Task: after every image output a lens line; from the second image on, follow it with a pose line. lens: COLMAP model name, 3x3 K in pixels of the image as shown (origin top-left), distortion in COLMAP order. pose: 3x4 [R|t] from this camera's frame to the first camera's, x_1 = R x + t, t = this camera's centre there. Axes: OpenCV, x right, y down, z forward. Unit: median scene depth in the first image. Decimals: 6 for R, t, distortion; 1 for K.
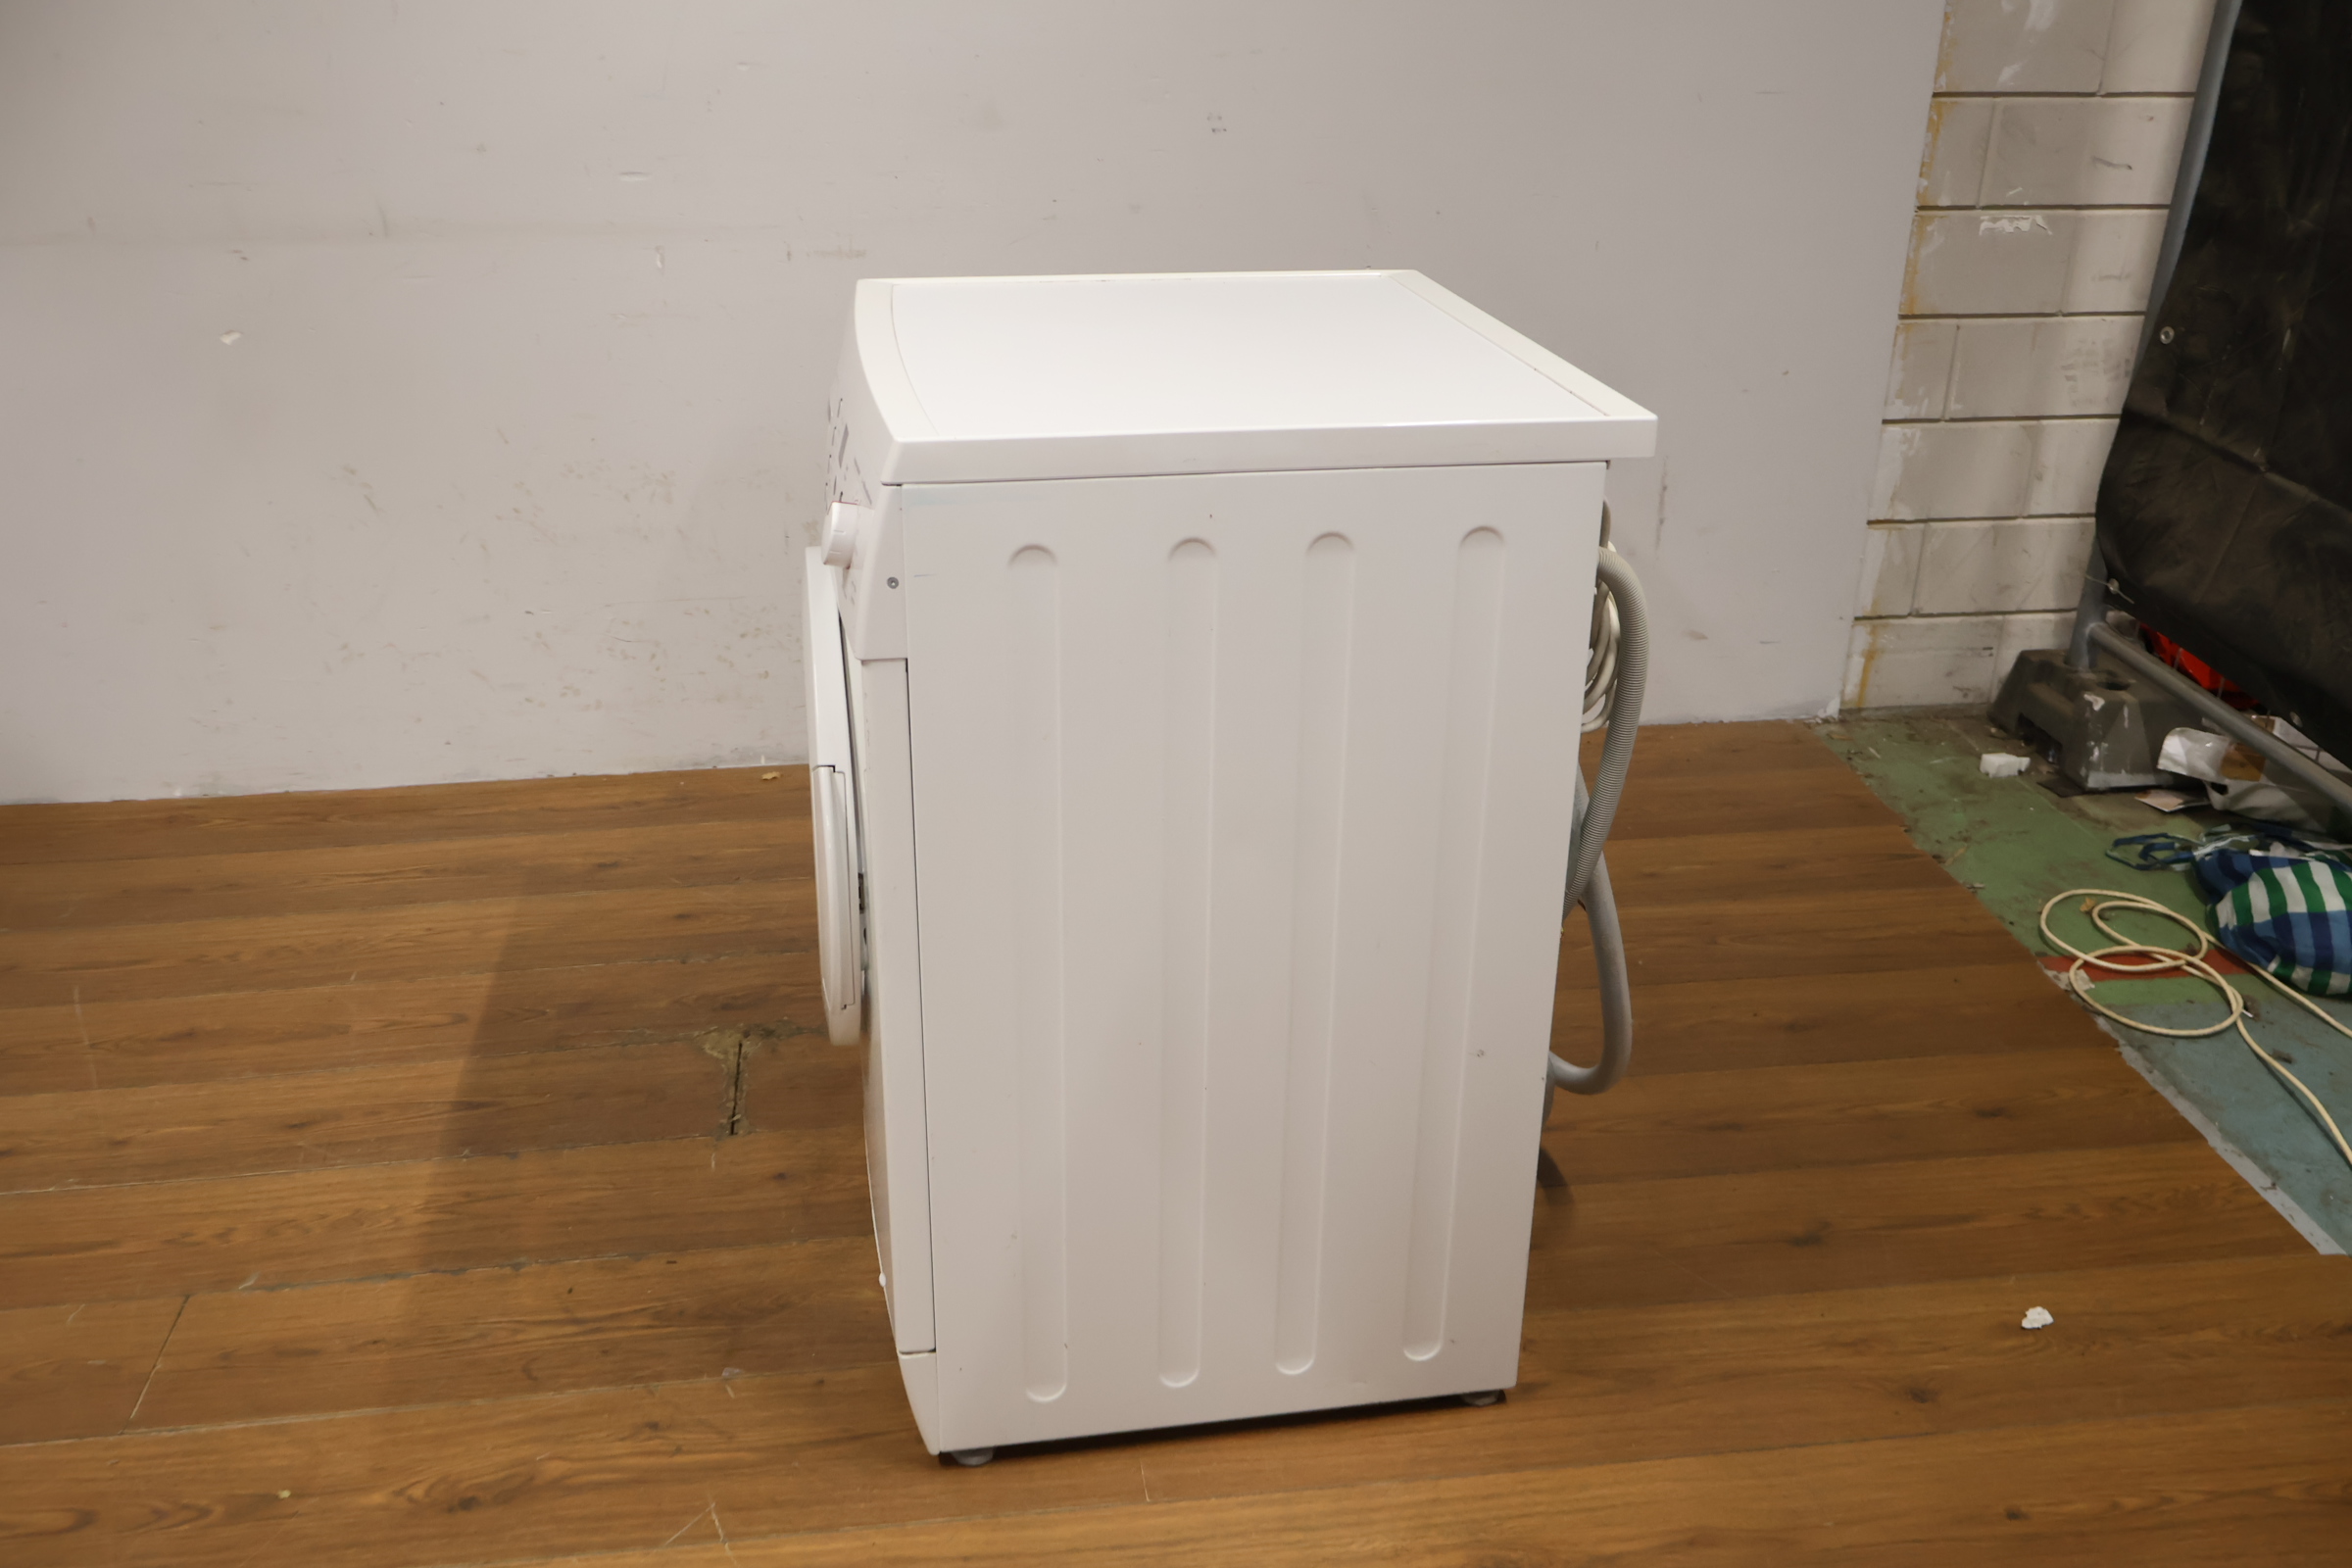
lens RADIAL K [[2160.1, 0, 1204.3], [0, 2160.1, 797.0], [0, 0, 1]] dist [-0.005940, 0.000450]
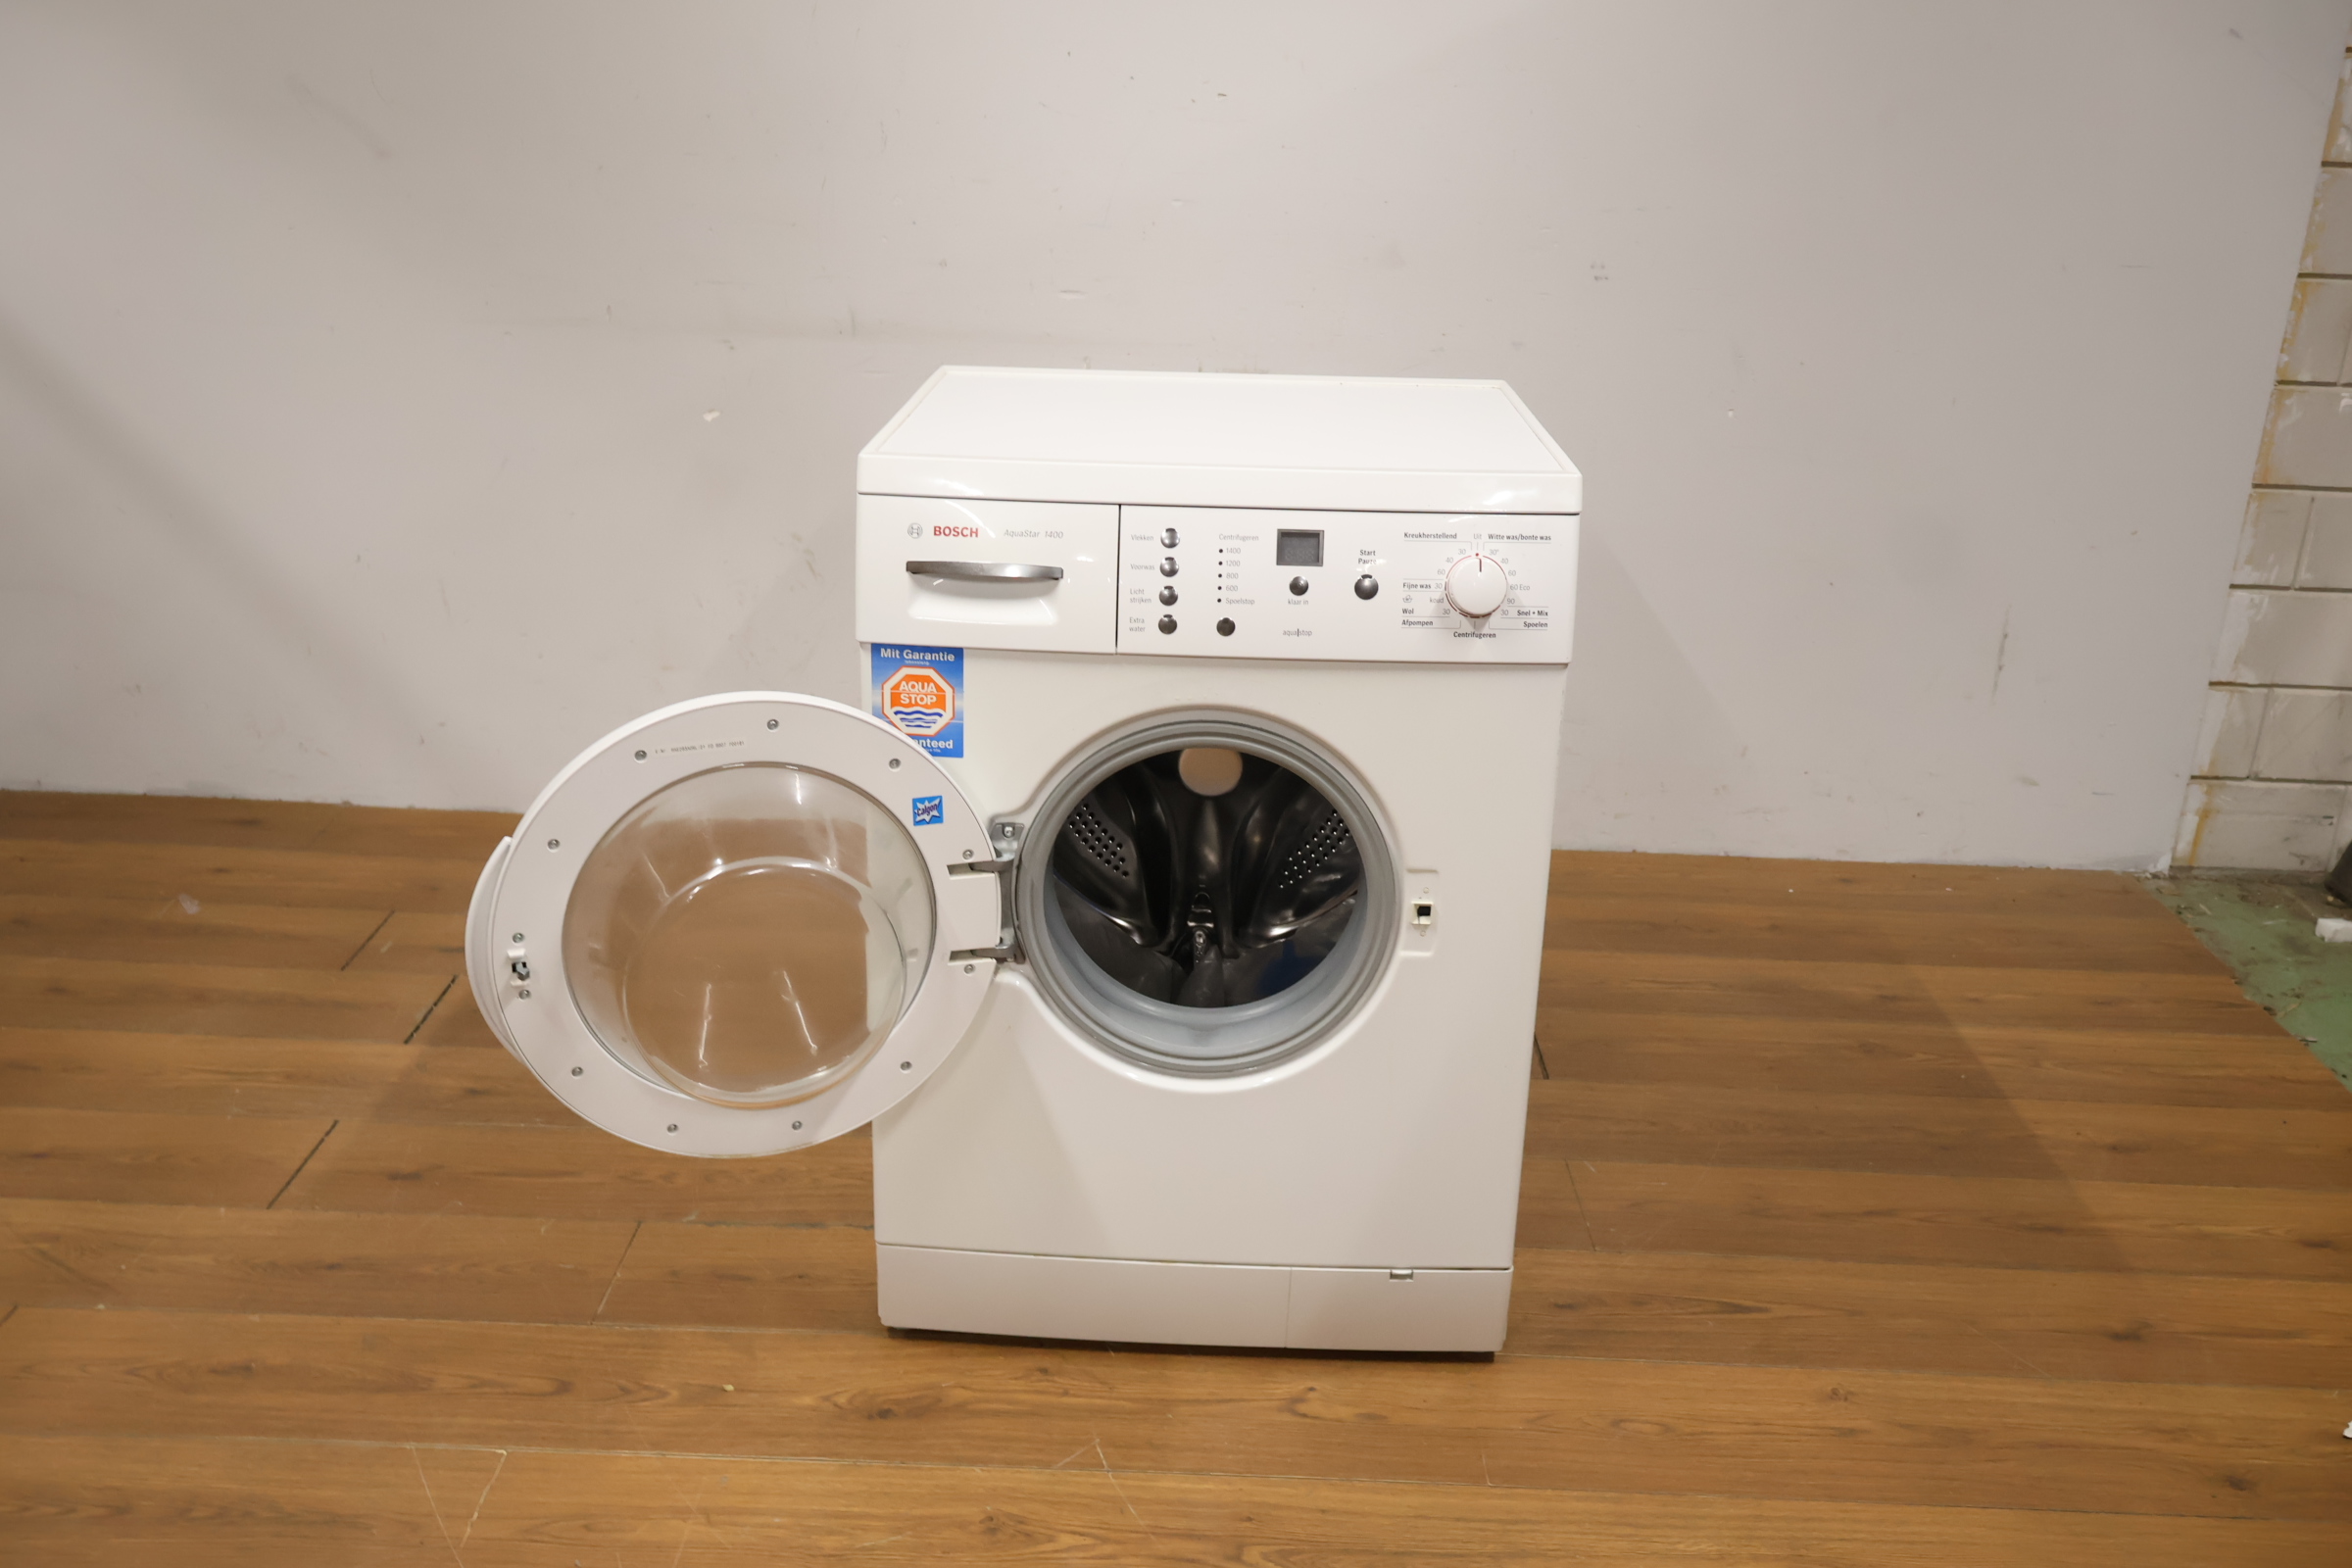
lens RADIAL K [[2176.9, 0, 1165.9], [0, 2176.9, 773.7], [0, 0, 1]] dist [-0.003069, 0.005697]
pose [[0.987523, 0.075657, -0.138110, -0.040169], [-0.087026, 0.993130, -0.078220, 0.044667], [0.131244, 0.089263, 0.987323, -0.089501]]
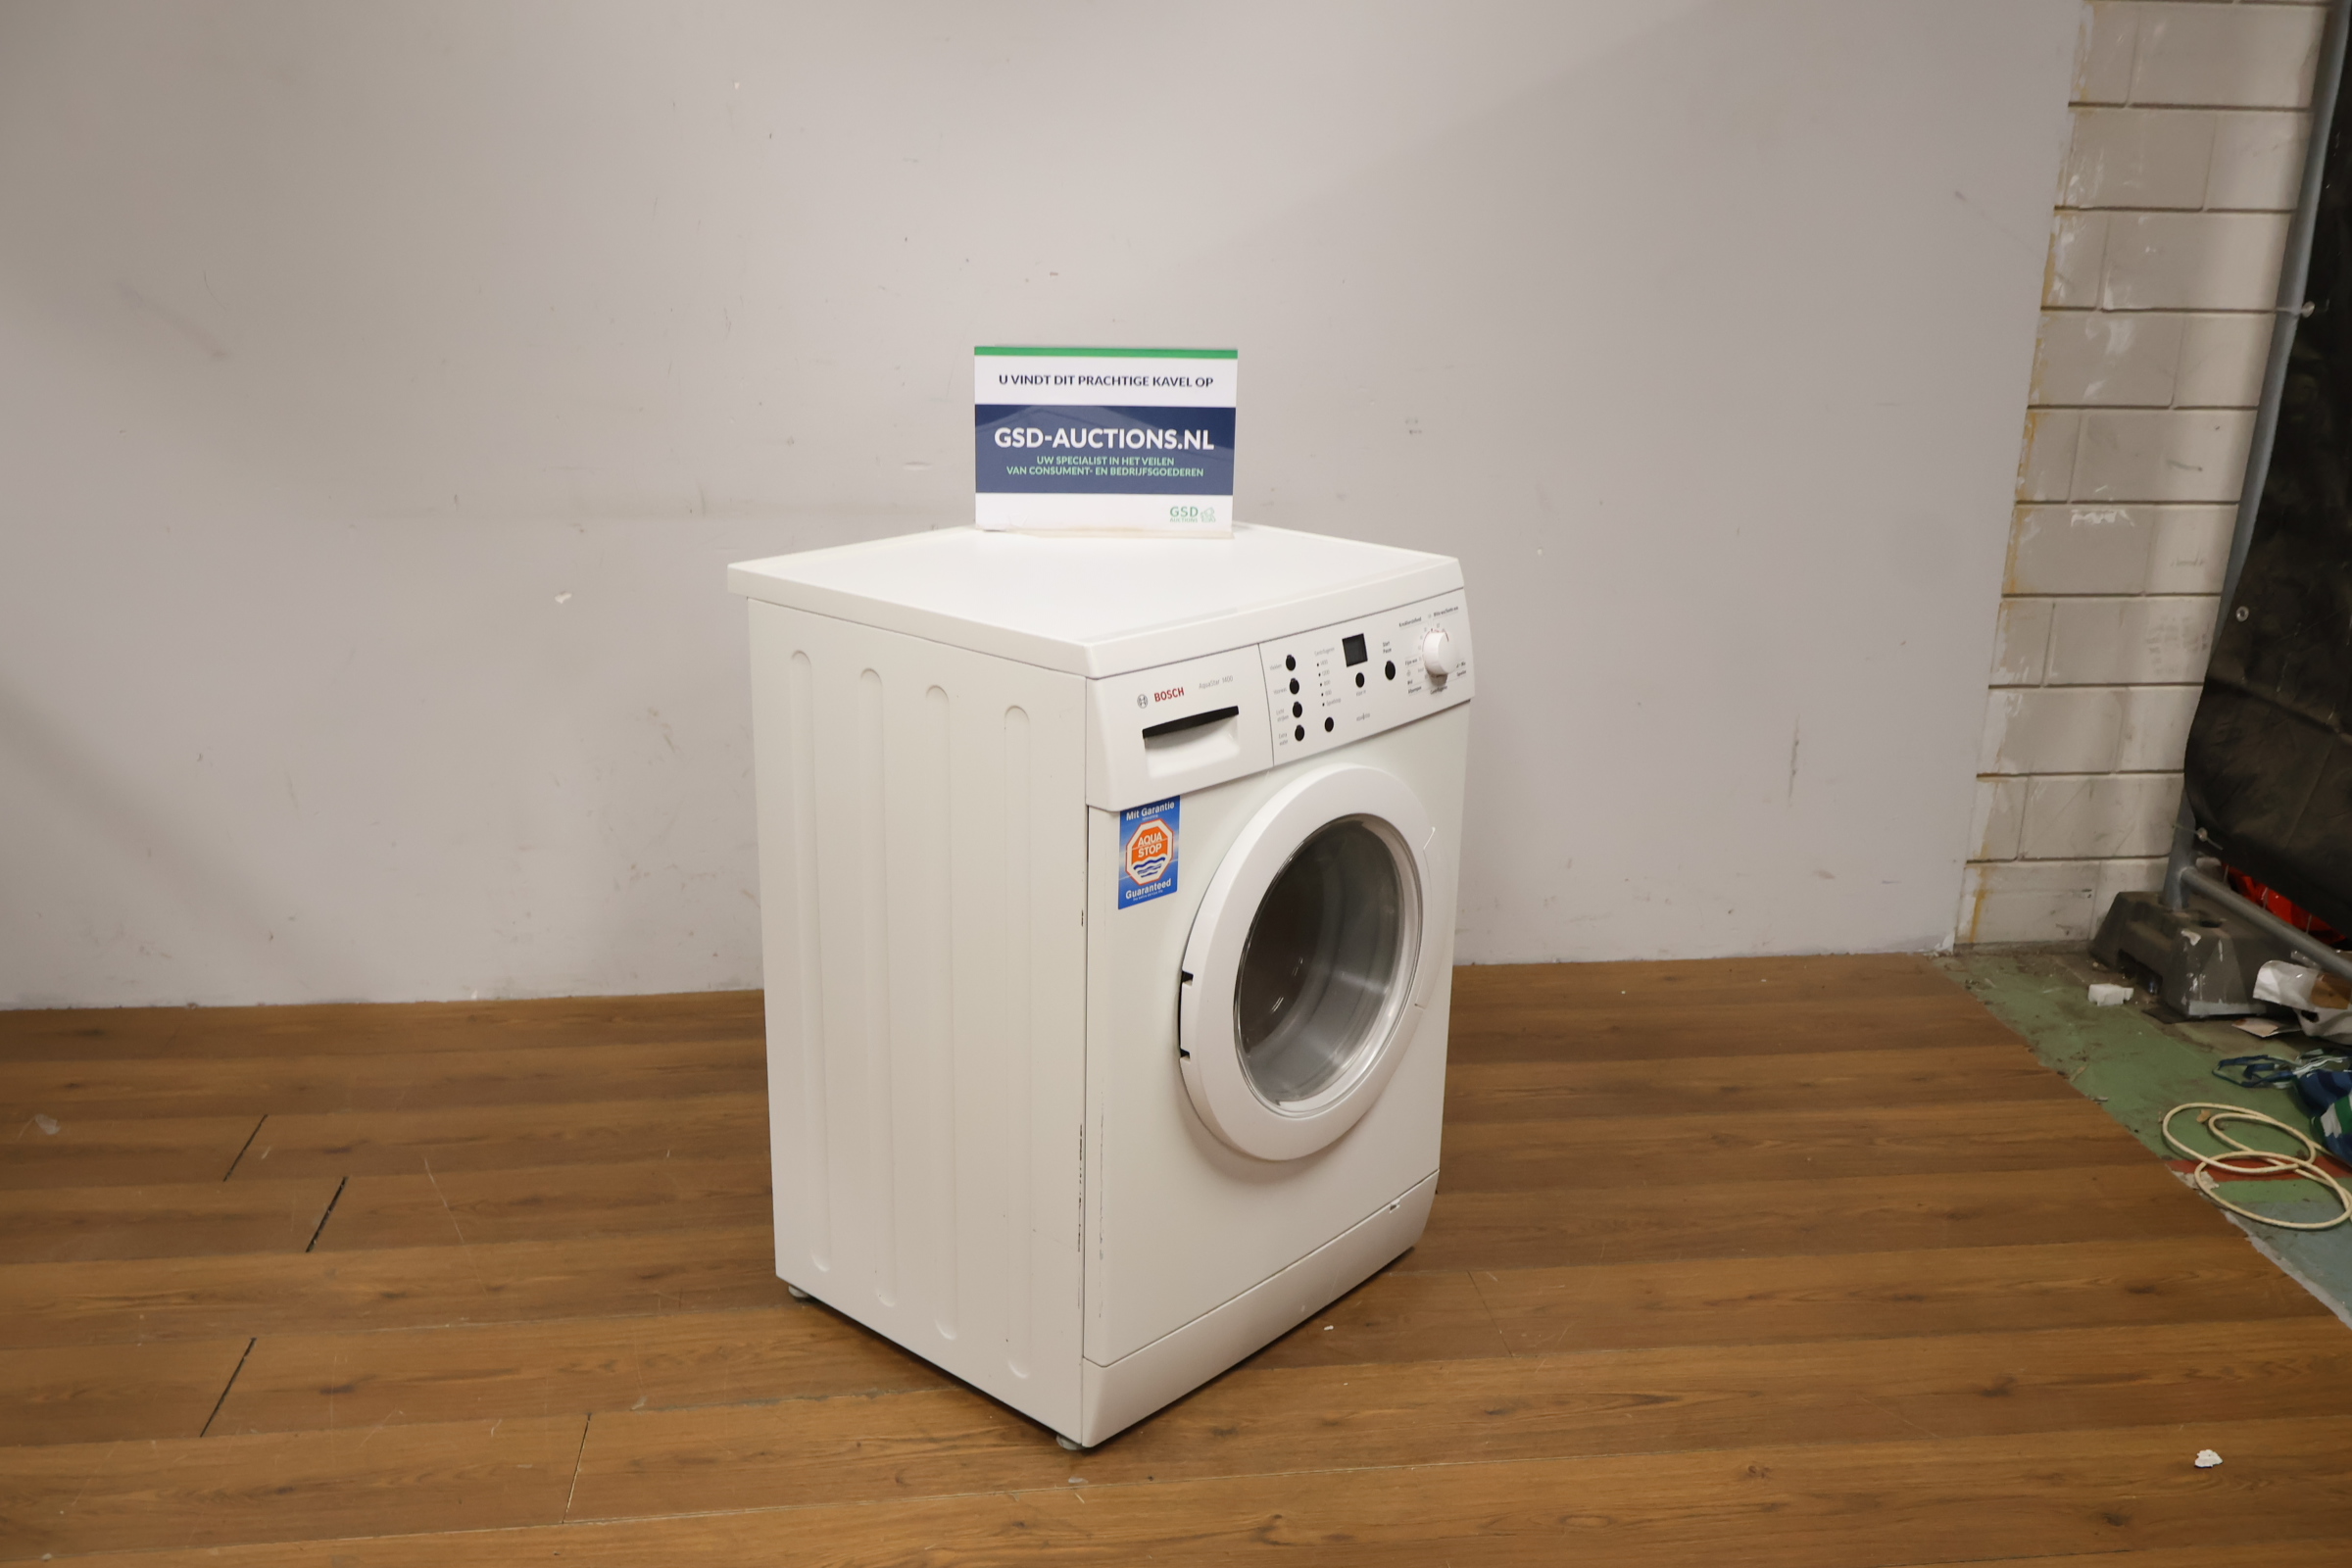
lens RADIAL K [[2181.5, 0, 1172.3], [0, 2181.5, 766.7], [0, 0, 1]] dist [-0.004385, 0.004656]
pose [[0.999850, 0.012029, -0.012463, -0.109488], [-0.013605, 0.990728, -0.135181, 0.030588], [0.010722, 0.135330, 0.990743, -0.142251]]
